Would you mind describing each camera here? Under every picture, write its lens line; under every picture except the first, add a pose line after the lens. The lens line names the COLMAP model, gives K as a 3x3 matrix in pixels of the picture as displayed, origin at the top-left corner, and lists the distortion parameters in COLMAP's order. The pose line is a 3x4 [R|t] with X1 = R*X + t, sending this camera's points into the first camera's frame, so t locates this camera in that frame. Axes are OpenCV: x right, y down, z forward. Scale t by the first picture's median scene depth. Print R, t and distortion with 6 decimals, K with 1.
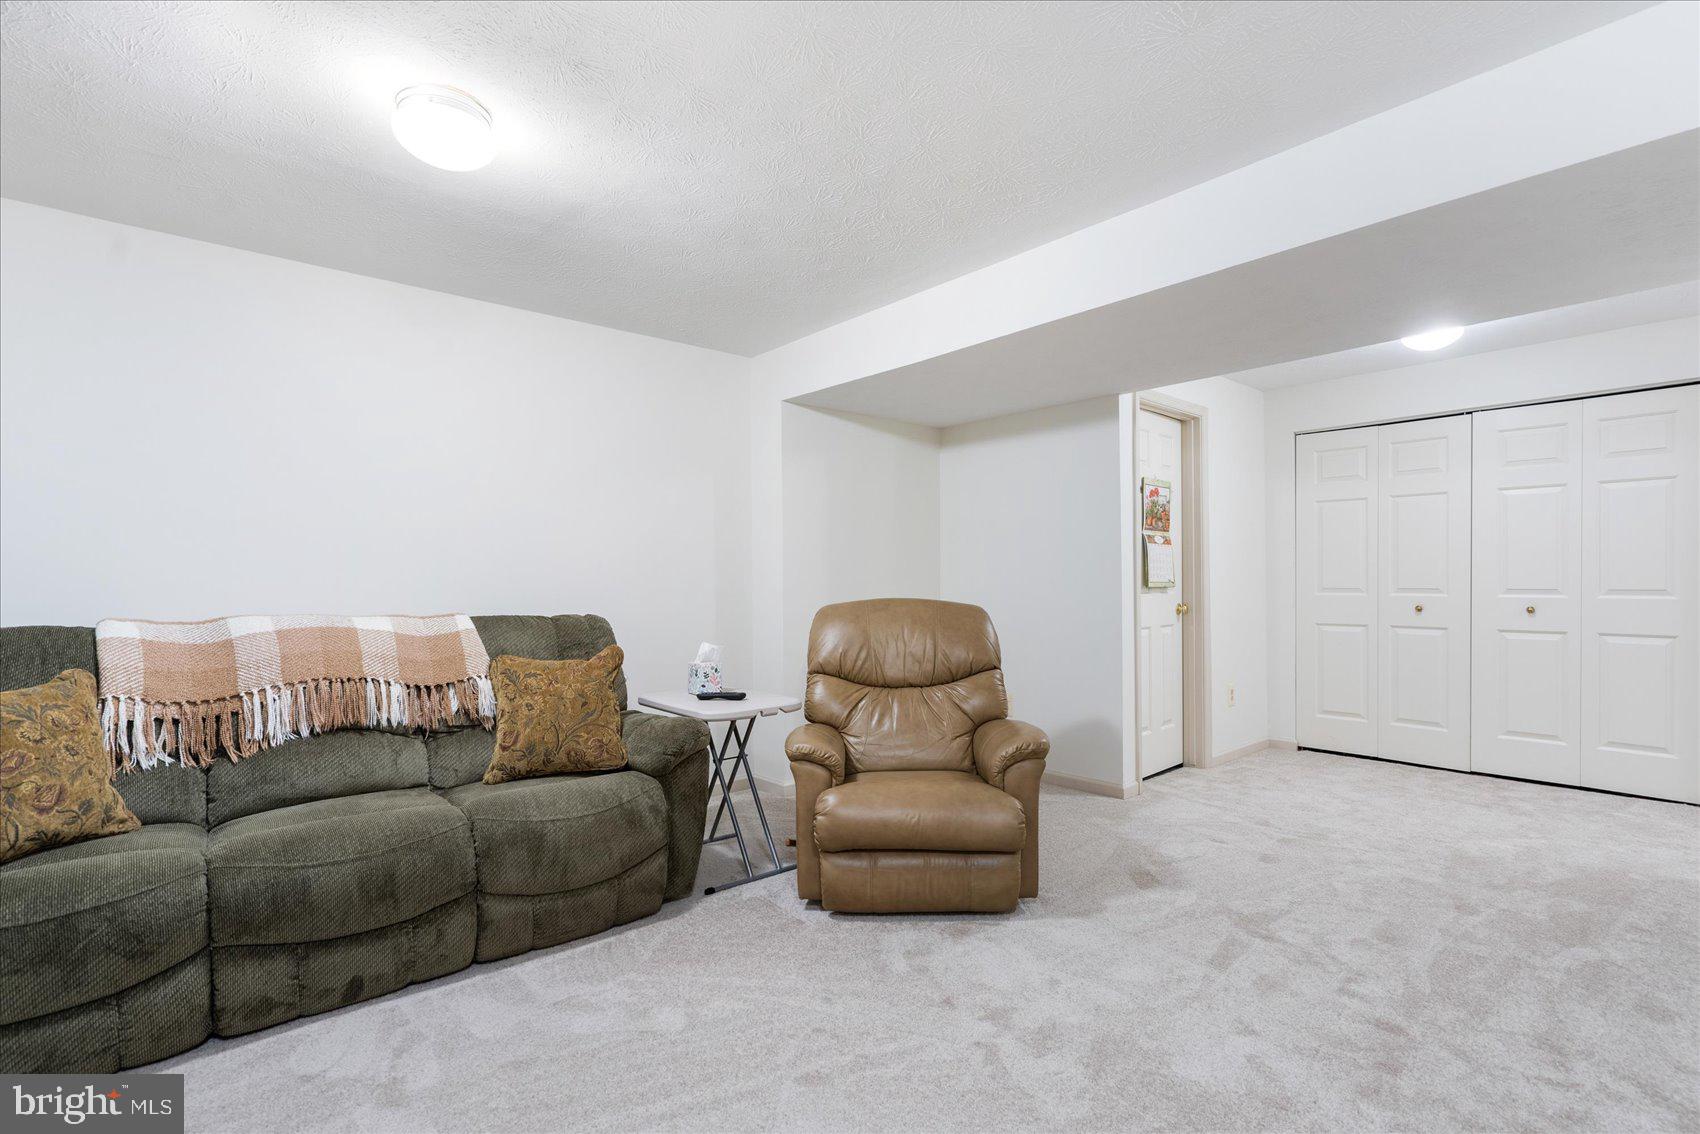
lens RADIAL K [[807.3, 0, 863.8], [0, 807.3, 582.0], [0, 0, 1]] dist [0.000484, 0.001556]
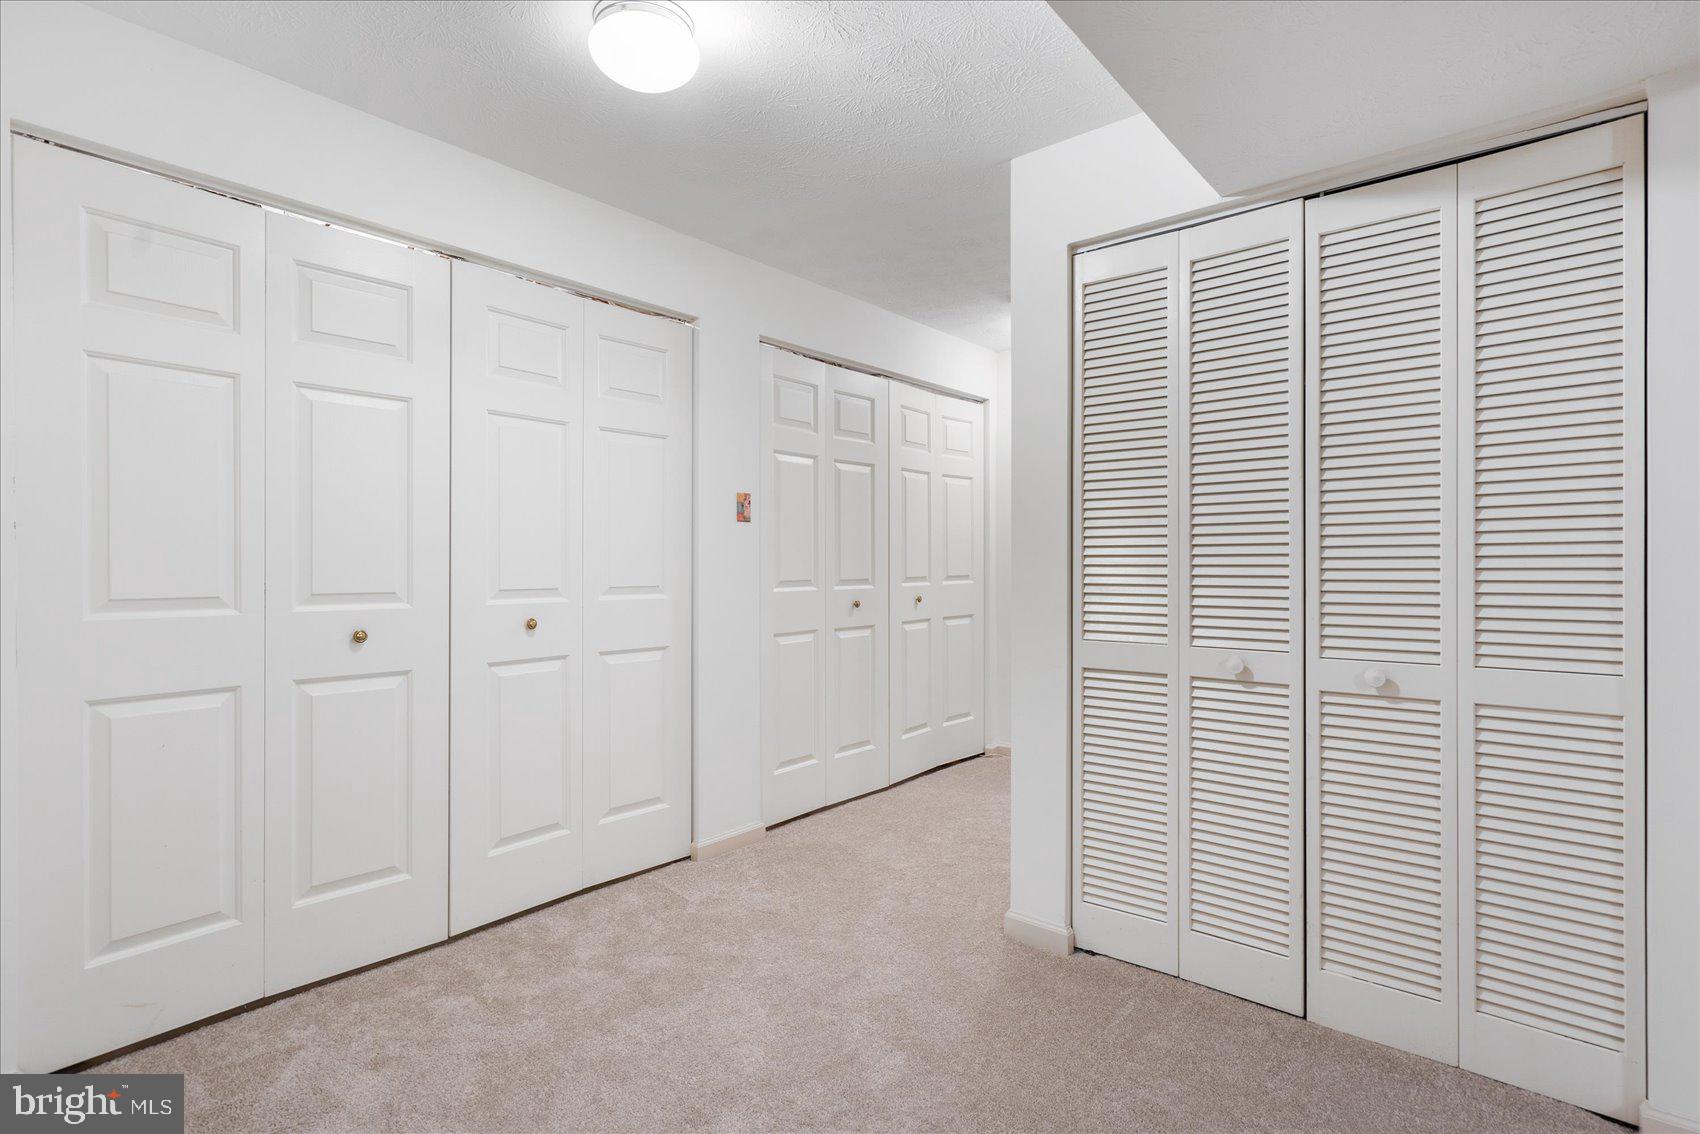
lens RADIAL K [[818.5, 0, 849.9], [0, 818.5, 568.1], [0, 0, 1]] dist [-0.001724, 0.000732]
pose [[-0.153399, -0.000385, 0.988164, 0.111066], [0.001985, 0.999998, 0.000698, -0.003841], [-0.988162, 0.002068, -0.153398, 0.495775]]
